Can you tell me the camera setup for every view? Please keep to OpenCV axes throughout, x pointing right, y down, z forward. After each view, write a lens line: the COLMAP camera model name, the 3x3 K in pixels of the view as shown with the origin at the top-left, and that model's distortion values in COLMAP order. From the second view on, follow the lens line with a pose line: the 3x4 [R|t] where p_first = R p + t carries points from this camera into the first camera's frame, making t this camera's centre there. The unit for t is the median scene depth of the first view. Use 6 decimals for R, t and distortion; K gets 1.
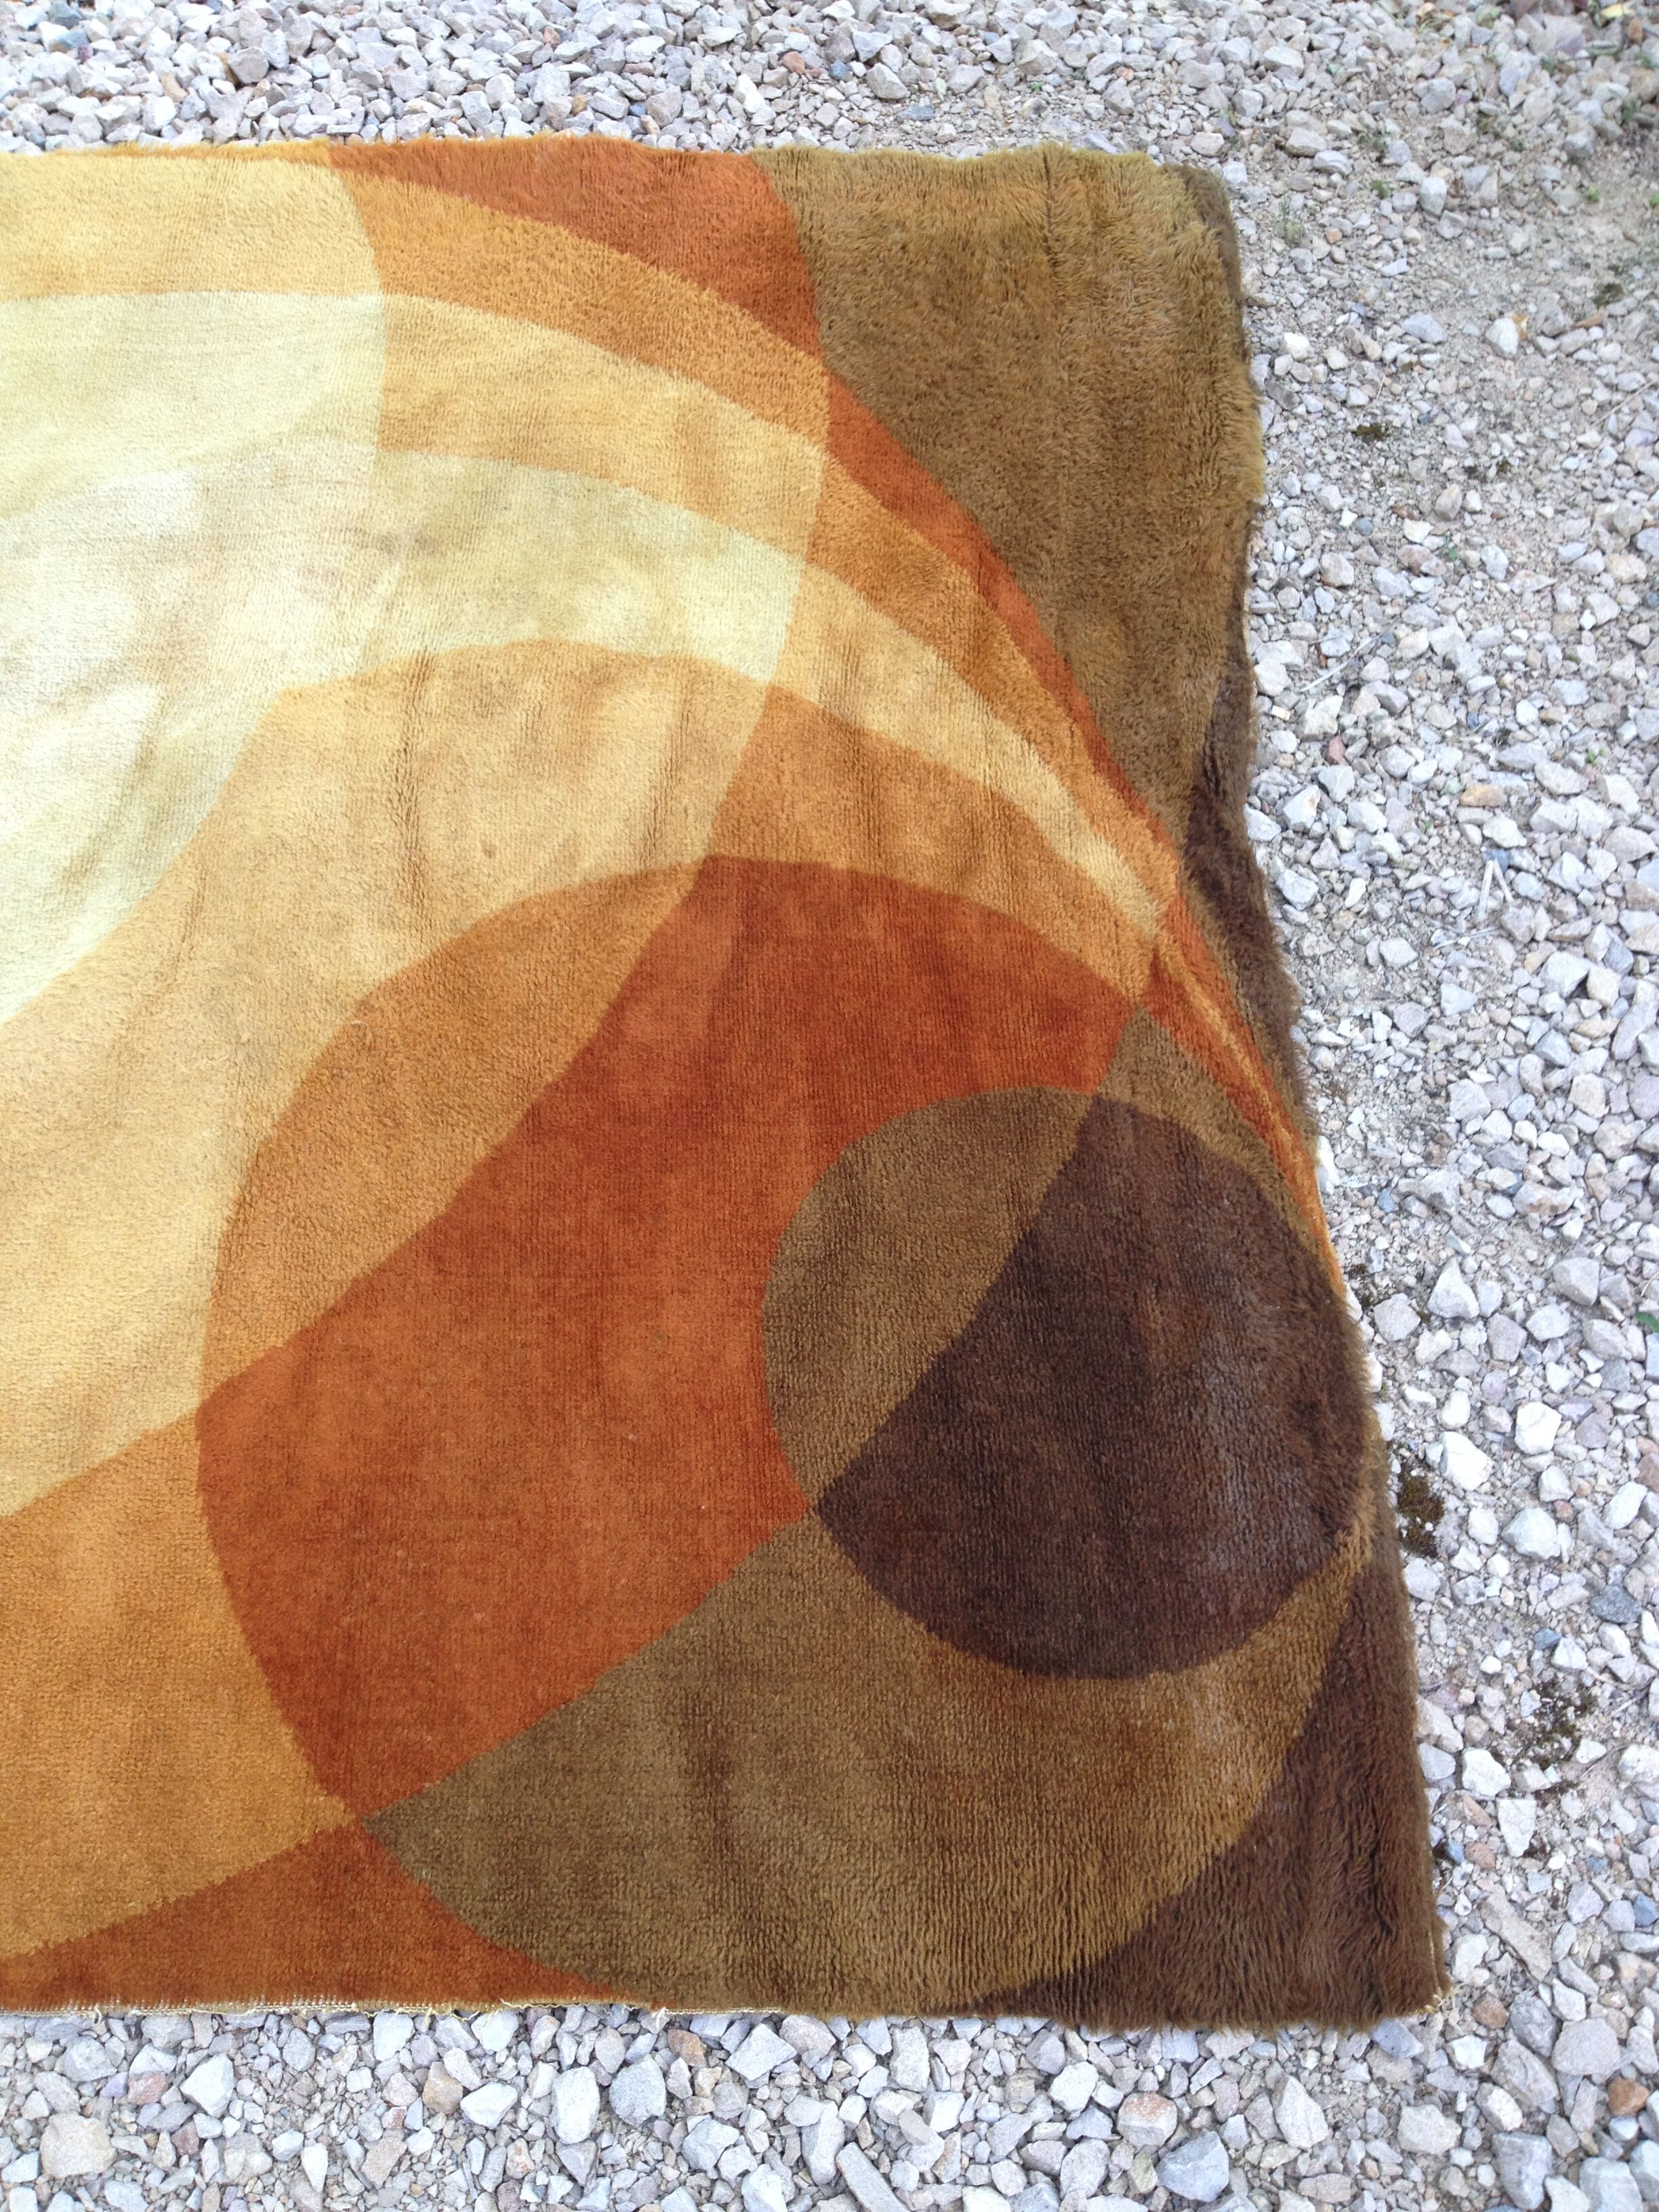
lens RADIAL K [[2047.1, 0, 876.8], [0, 2047.1, 1130.3], [0, 0, 1]] dist [0.162992, -0.365211]
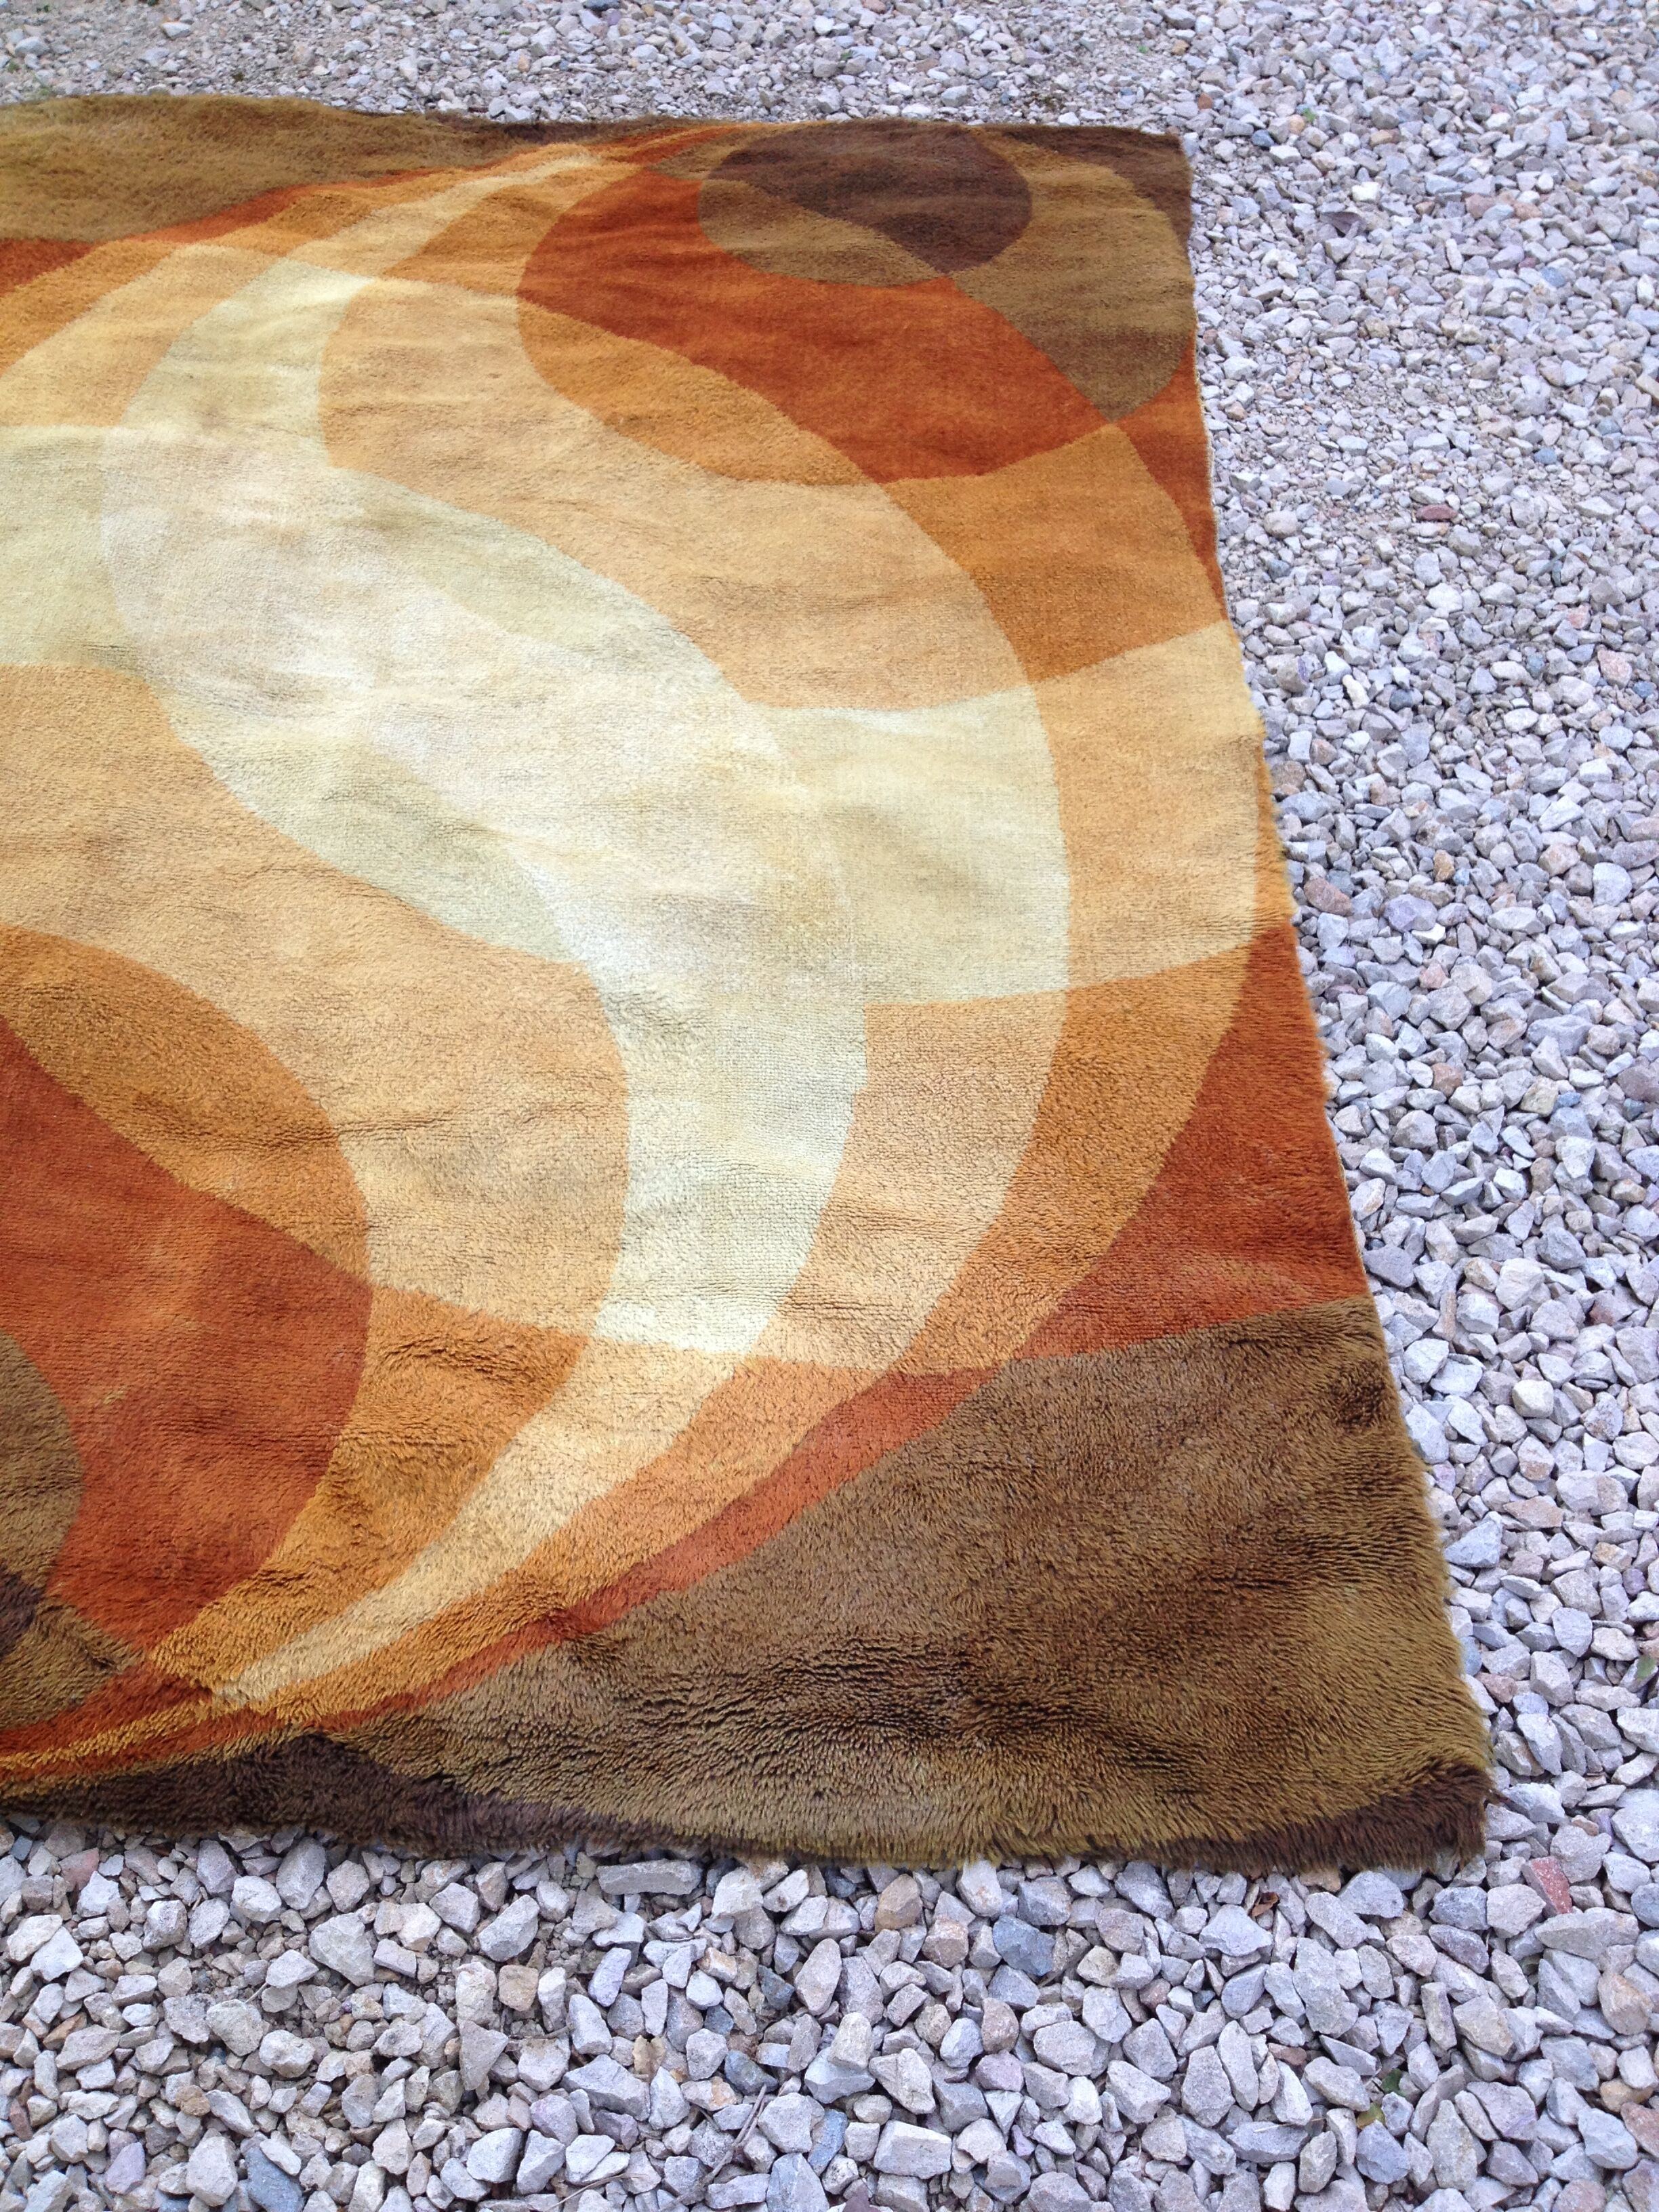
lens RADIAL K [[2121.1, 0, 829.5], [0, 2121.1, 1106.0], [0, 0, 1]] dist [0.168837, -0.446622]
pose [[0.046128, -0.797628, 0.601383, -1.547924], [0.889130, 0.307192, 0.339236, -0.287801], [-0.455324, 0.519060, 0.723365, 0.036759]]
